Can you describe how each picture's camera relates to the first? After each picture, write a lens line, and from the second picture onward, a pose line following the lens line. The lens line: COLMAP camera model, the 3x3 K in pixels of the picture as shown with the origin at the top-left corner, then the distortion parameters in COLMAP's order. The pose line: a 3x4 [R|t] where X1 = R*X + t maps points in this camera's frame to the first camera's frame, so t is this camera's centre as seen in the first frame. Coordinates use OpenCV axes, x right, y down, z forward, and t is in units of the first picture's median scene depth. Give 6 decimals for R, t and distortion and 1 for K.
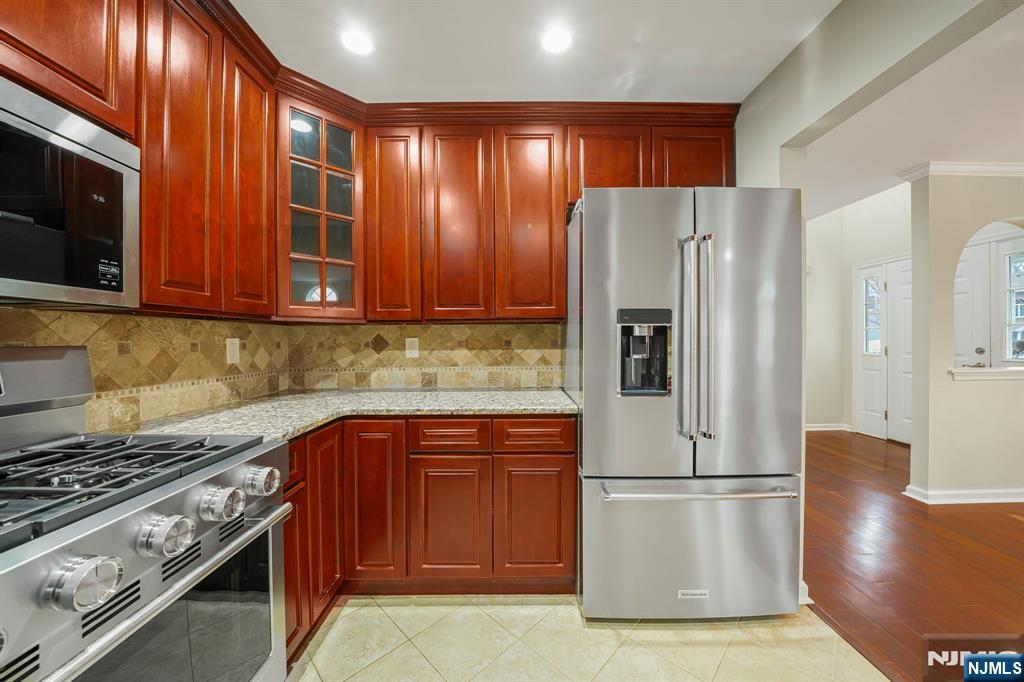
lens RADIAL K [[394.5, 0, 495.0], [0, 394.5, 341.8], [0, 0, 1]] dist [-0.000933, 0.000128]
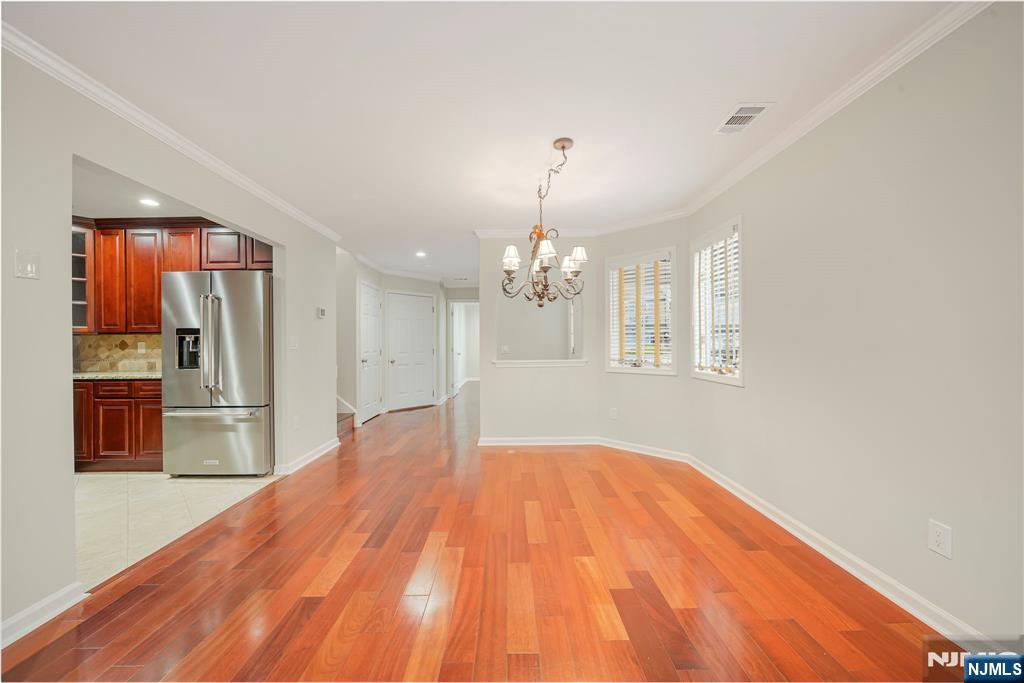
lens RADIAL K [[394.5, 0, 506.4], [0, 394.5, 343.2], [0, 0, 1]] dist [-0.000933, 0.000128]
pose [[0.999984, -0.001204, -0.005598, 1.860713], [0.001179, 0.999989, -0.004568, 0.006738], [0.005604, 0.004561, 0.999974, -0.978918]]
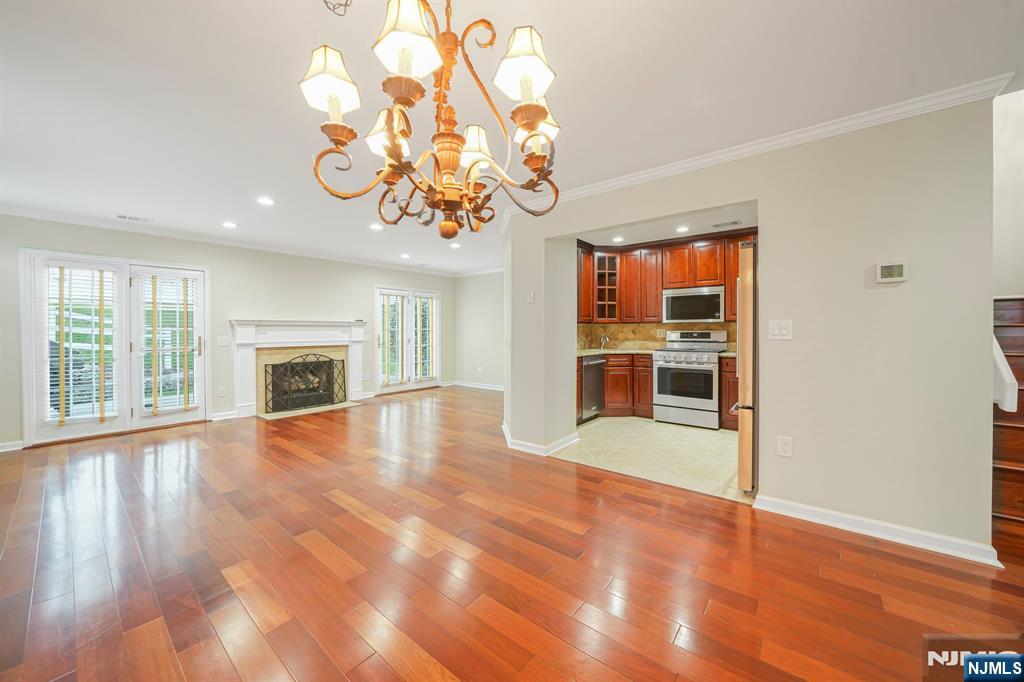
lens RADIAL K [[374.7, 0, 507.3], [0, 374.7, 333.3], [0, 0, 1]] dist [-0.012328, -0.000109]
pose [[-0.634453, 0.013530, -0.772843, 2.398345], [0.002587, 0.999878, 0.015381, -0.018367], [0.772957, 0.007759, -0.634411, 1.121221]]
